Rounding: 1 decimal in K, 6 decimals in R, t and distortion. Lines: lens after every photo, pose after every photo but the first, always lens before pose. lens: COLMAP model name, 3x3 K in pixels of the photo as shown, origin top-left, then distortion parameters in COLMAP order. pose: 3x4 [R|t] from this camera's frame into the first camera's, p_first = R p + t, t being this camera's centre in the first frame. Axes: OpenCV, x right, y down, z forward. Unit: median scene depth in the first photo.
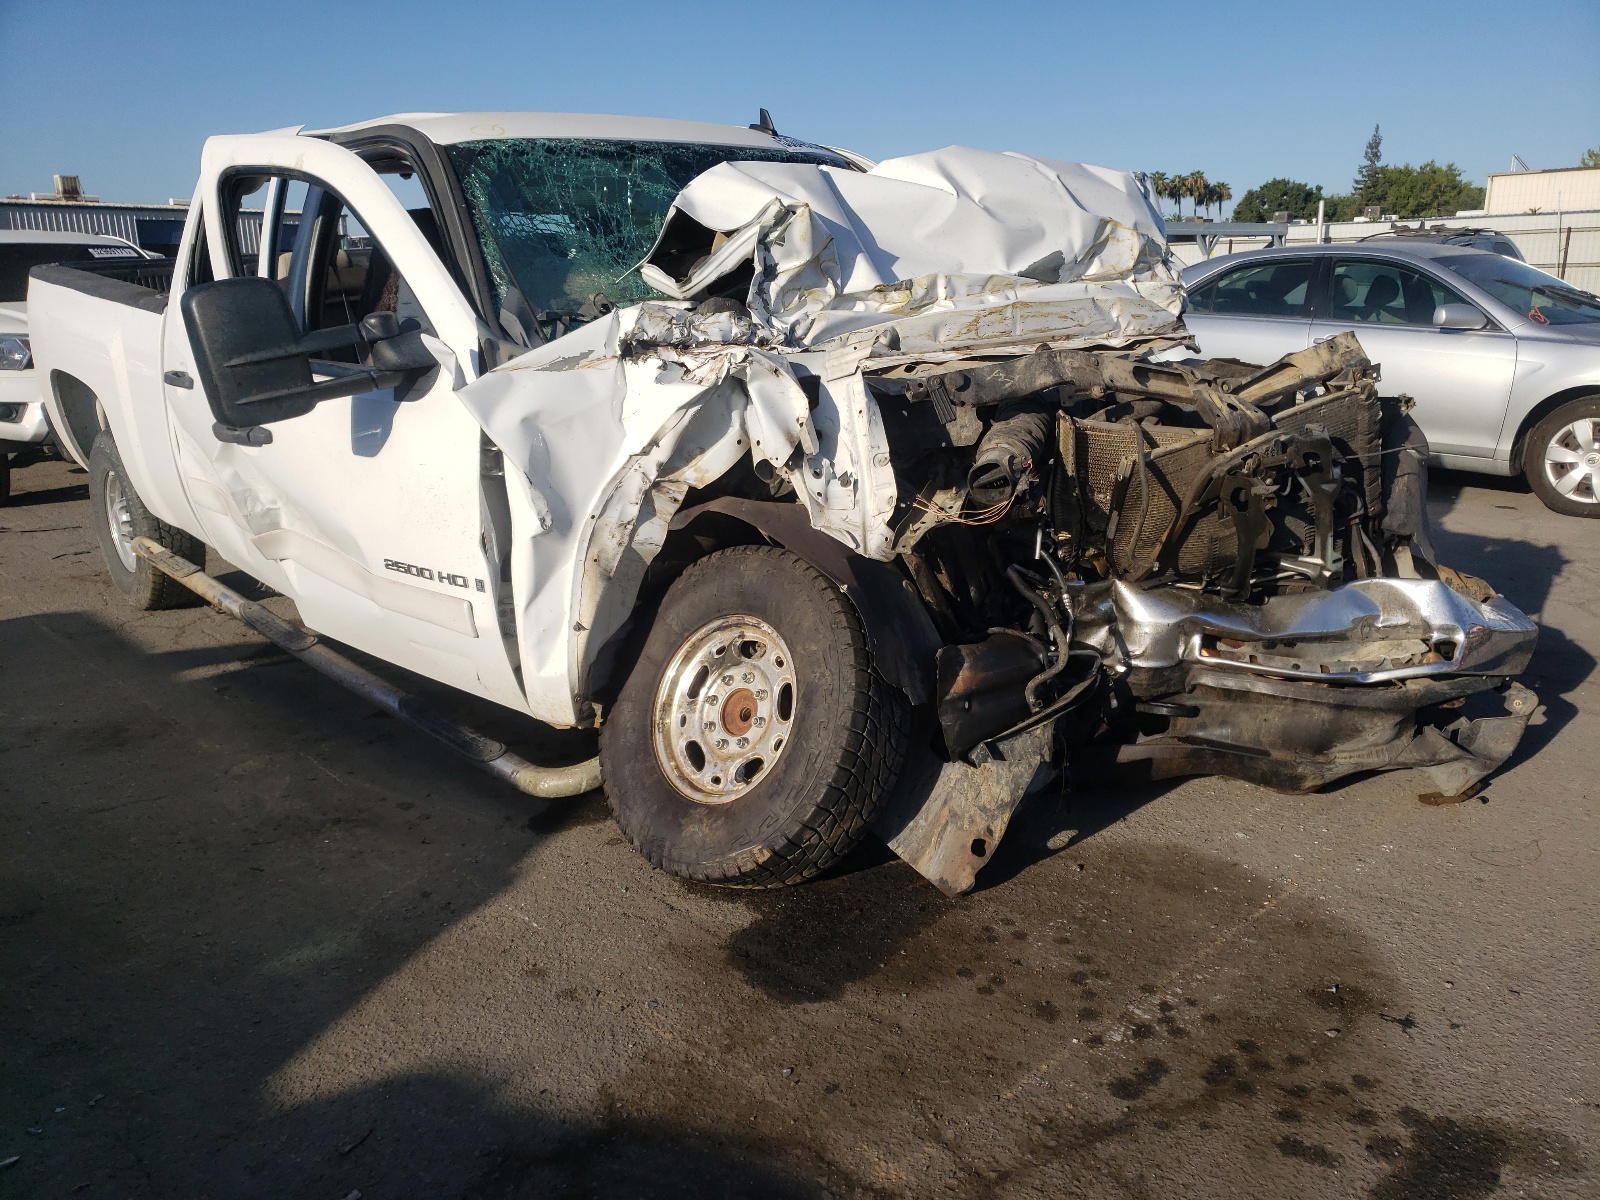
lens RADIAL K [[1216.5, 0, 801.4], [0, 1216.5, 605.1], [0, 0, 1]] dist [0.008890, -0.021521]
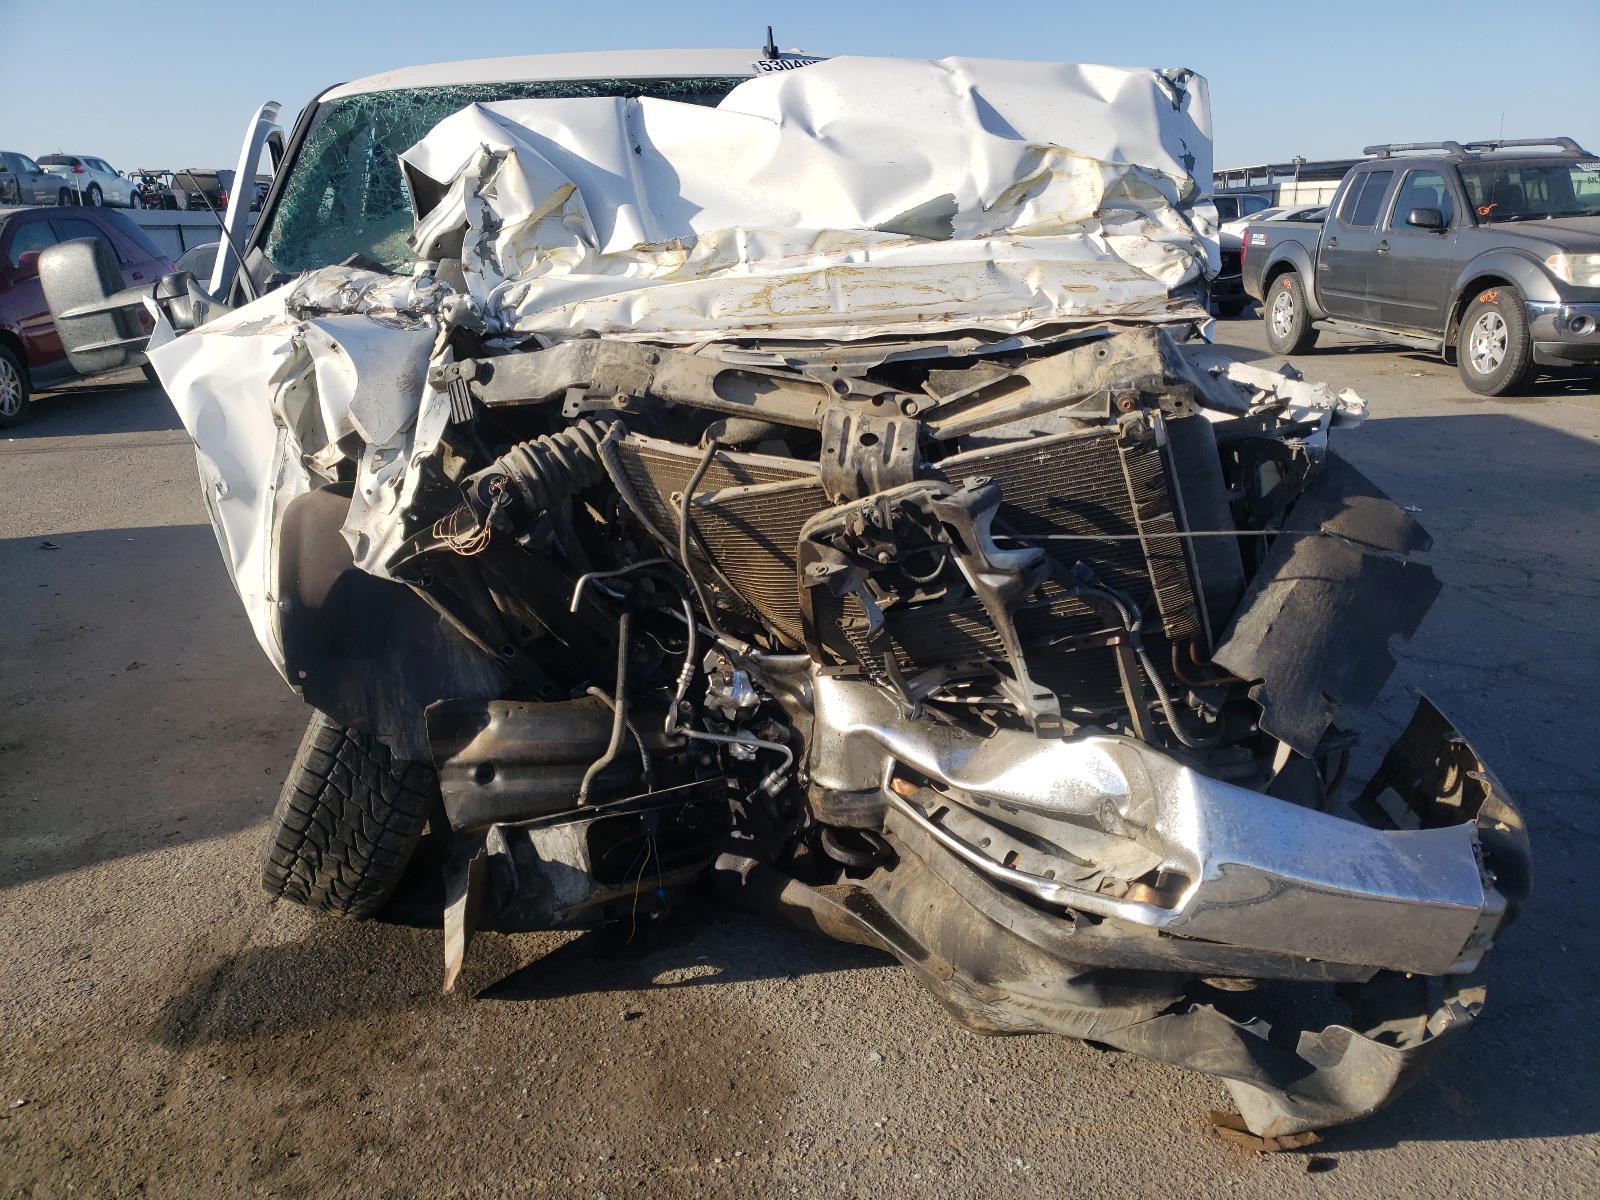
lens RADIAL K [[1216.5, 0, 802.1], [0, 1216.5, 600.7], [0, 0, 1]] dist [0.008890, -0.021521]
pose [[0.800022, 0.171992, -0.574790, 0.628782], [-0.145757, 0.985045, 0.091879, -0.114673], [0.581996, 0.010275, 0.813126, 0.390700]]
